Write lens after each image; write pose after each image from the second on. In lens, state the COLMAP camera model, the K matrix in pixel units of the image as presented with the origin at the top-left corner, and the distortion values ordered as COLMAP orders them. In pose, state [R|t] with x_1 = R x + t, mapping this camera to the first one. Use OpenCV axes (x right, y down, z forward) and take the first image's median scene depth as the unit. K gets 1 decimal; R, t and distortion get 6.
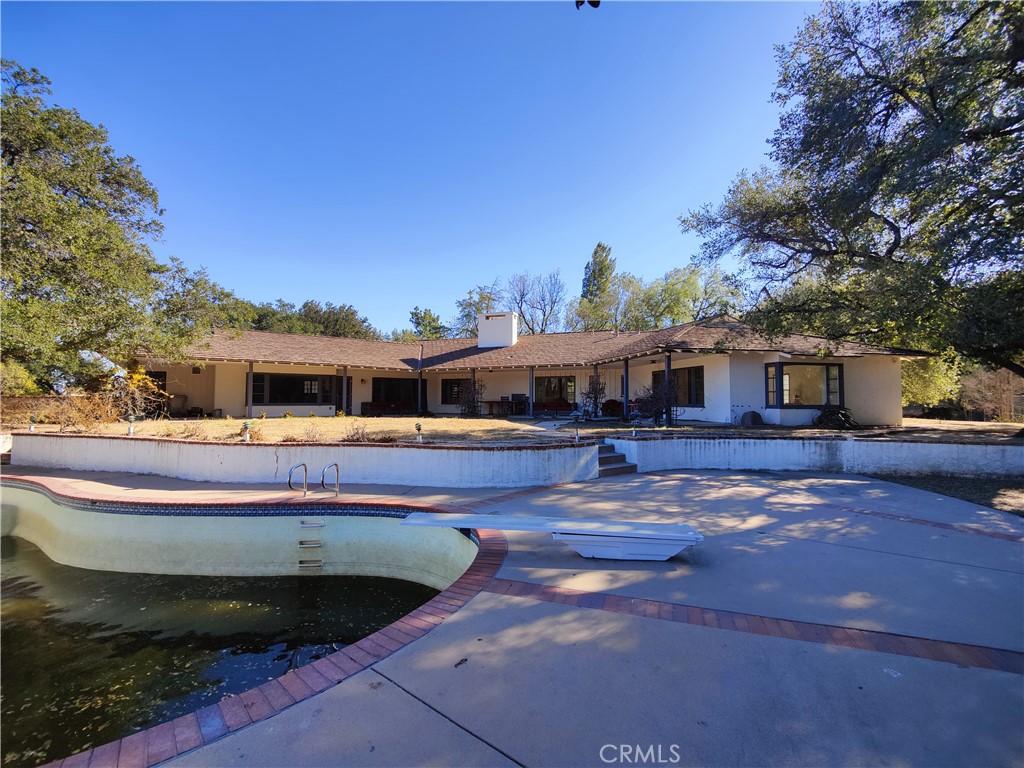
lens RADIAL K [[442.8, 0, 508.3], [0, 442.8, 391.6], [0, 0, 1]] dist [-0.002354, -0.001904]
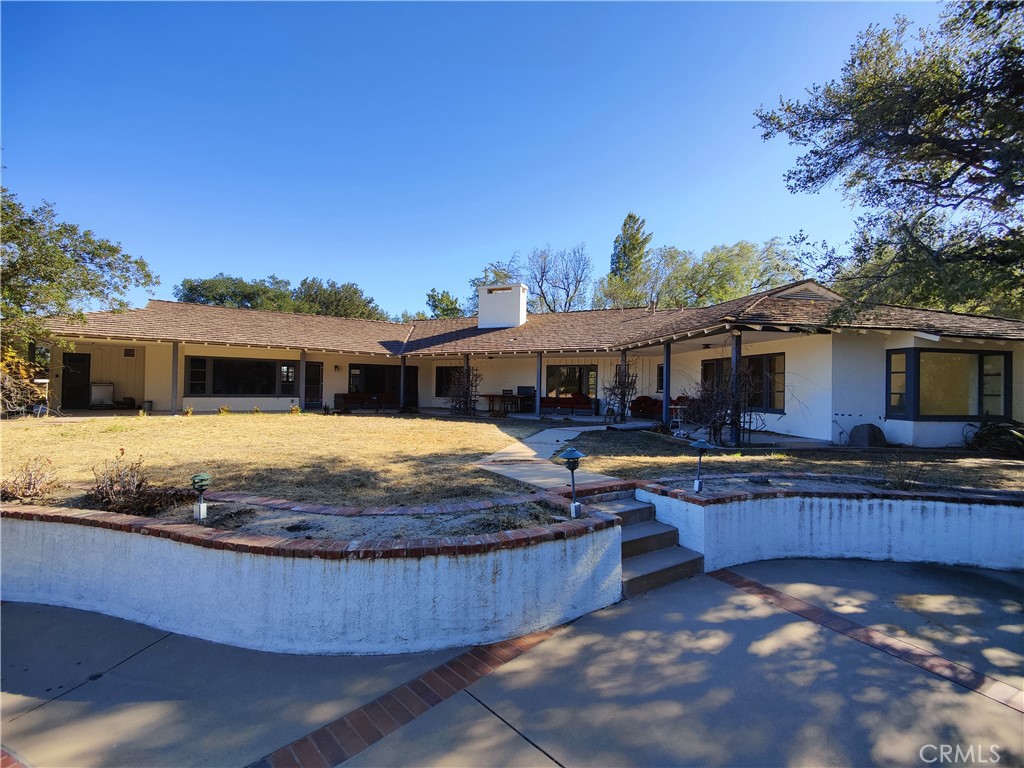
lens RADIAL K [[442.8, 0, 514.0], [0, 442.8, 377.1], [0, 0, 1]] dist [-0.002354, -0.001904]
pose [[0.998553, 0.012919, -0.052202, 0.053407], [-0.013062, 0.999912, -0.002384, -0.011623], [0.052167, 0.003063, 0.998634, 0.251632]]
